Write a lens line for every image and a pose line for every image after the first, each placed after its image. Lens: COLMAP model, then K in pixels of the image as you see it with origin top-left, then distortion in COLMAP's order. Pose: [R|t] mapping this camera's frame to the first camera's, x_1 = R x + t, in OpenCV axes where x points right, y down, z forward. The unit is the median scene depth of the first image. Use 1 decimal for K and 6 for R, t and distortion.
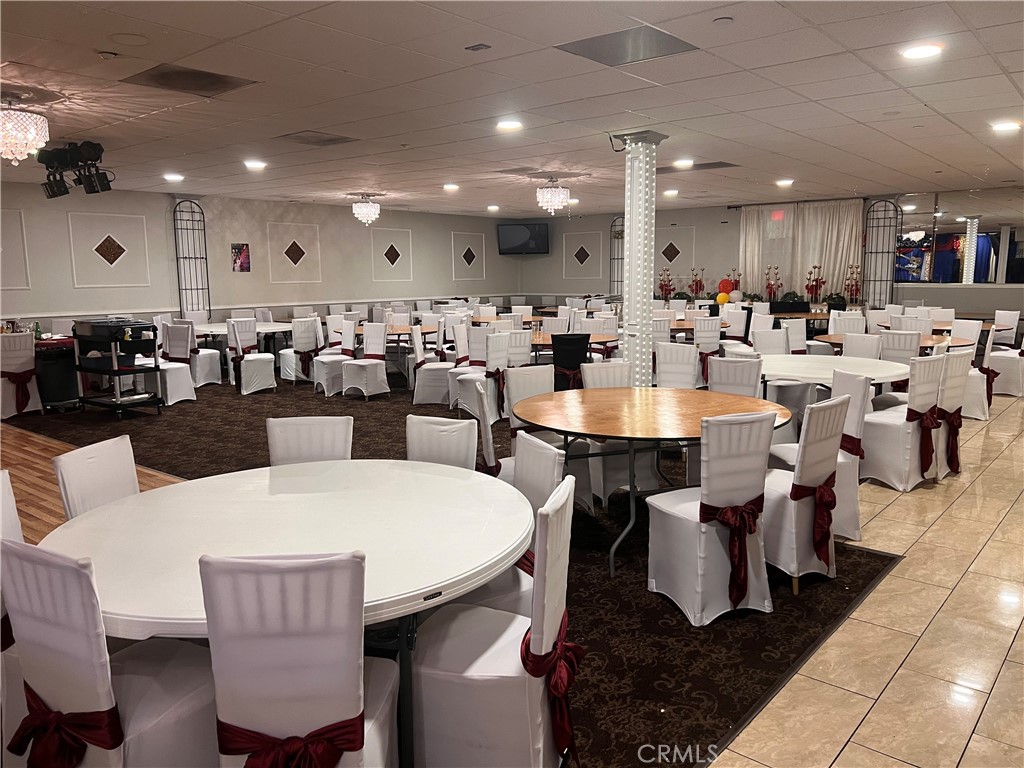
lens RADIAL K [[772.6, 0, 519.1], [0, 772.6, 367.0], [0, 0, 1]] dist [0.063896, -0.075516]
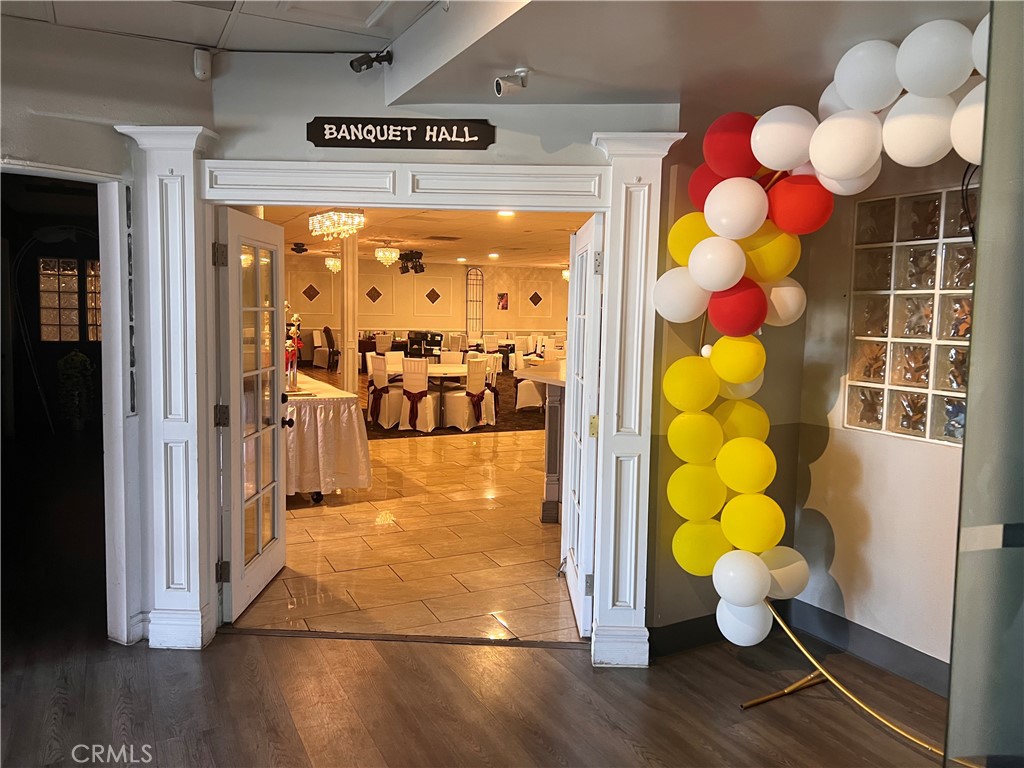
lens RADIAL K [[772.6, 0, 509.9], [0, 772.6, 381.6], [0, 0, 1]] dist [0.063896, -0.075516]
pose [[0.911071, 0.065755, -0.406971, 0.391208], [-0.080241, 0.996602, -0.018610, 0.069493], [0.404364, 0.049611, 0.913252, -0.571311]]
